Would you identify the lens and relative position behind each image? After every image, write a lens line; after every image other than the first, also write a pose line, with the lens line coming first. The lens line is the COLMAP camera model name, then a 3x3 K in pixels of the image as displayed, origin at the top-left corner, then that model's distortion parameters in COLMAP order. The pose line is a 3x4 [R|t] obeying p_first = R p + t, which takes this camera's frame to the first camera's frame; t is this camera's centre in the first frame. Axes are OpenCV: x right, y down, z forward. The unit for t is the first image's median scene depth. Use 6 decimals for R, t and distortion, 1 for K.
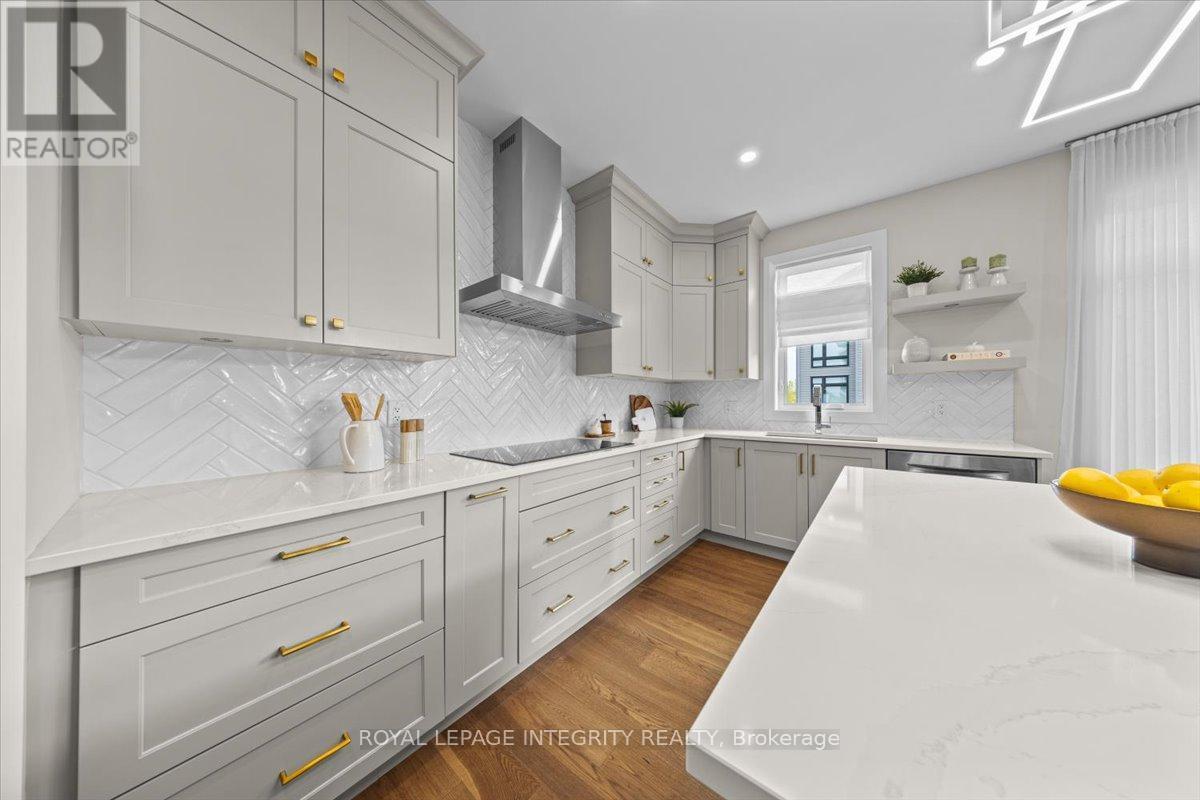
lens RADIAL K [[351.7, 0, 594.4], [0, 351.7, 400.3], [0, 0, 1]] dist [0.000016, 0.000328]
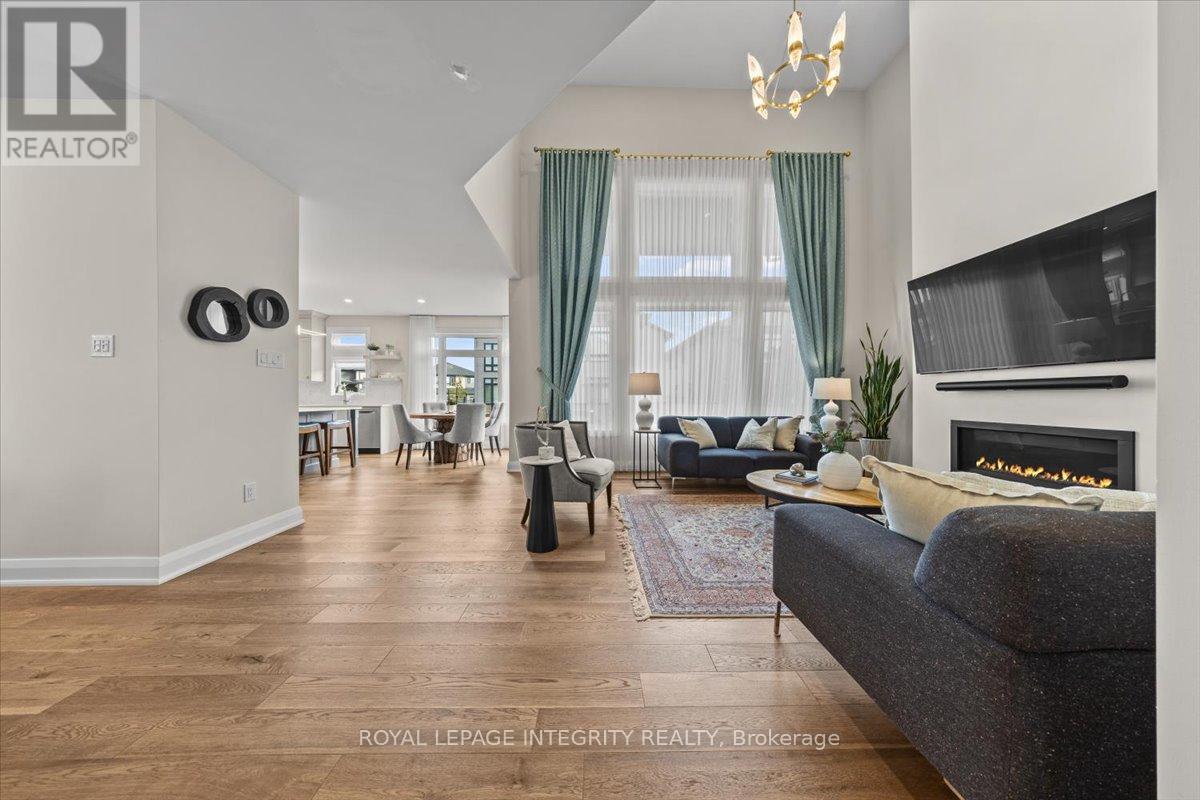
lens RADIAL K [[351.7, 0, 595.3], [0, 351.7, 397.5], [0, 0, 1]] dist [0.000016, 0.000328]
pose [[0.769431, 0.000292, 0.638730, 0.415913], [-0.001657, 0.999997, 0.001538, 0.040221], [-0.638728, -0.002242, 0.769430, -2.068879]]
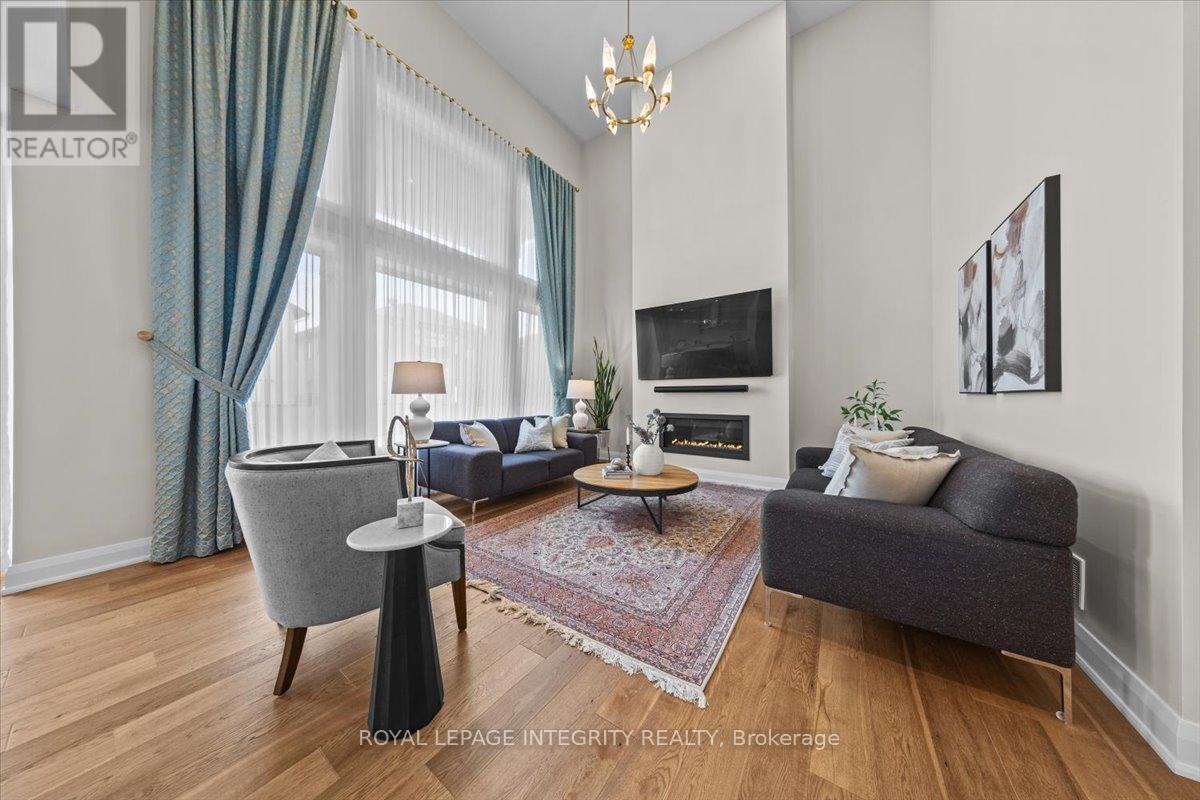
lens RADIAL K [[351.7, 0, 602.7], [0, 351.7, 395.0], [0, 0, 1]] dist [0.000016, 0.000328]
pose [[-0.086417, 0.006561, 0.996237, 0.435523], [-0.002359, 0.999974, -0.006790, 0.041656], [-0.996256, -0.002936, -0.086400, -1.501735]]
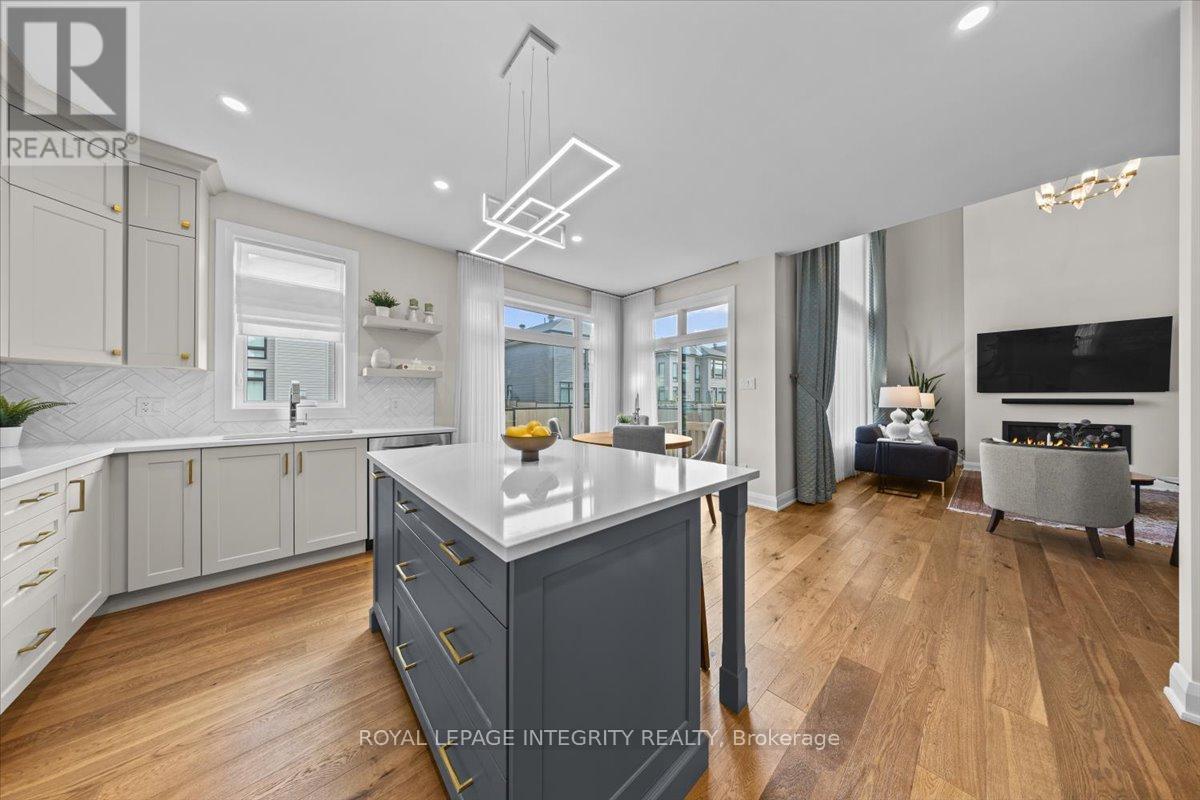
lens RADIAL K [[351.7, 0, 605.3], [0, 351.7, 397.5], [0, 0, 1]] dist [0.000016, 0.000328]
pose [[0.150833, 0.003902, 0.988552, -0.197016], [-0.004720, 0.999984, -0.003227, -0.000481], [-0.988548, -0.004179, 0.150849, 0.003373]]
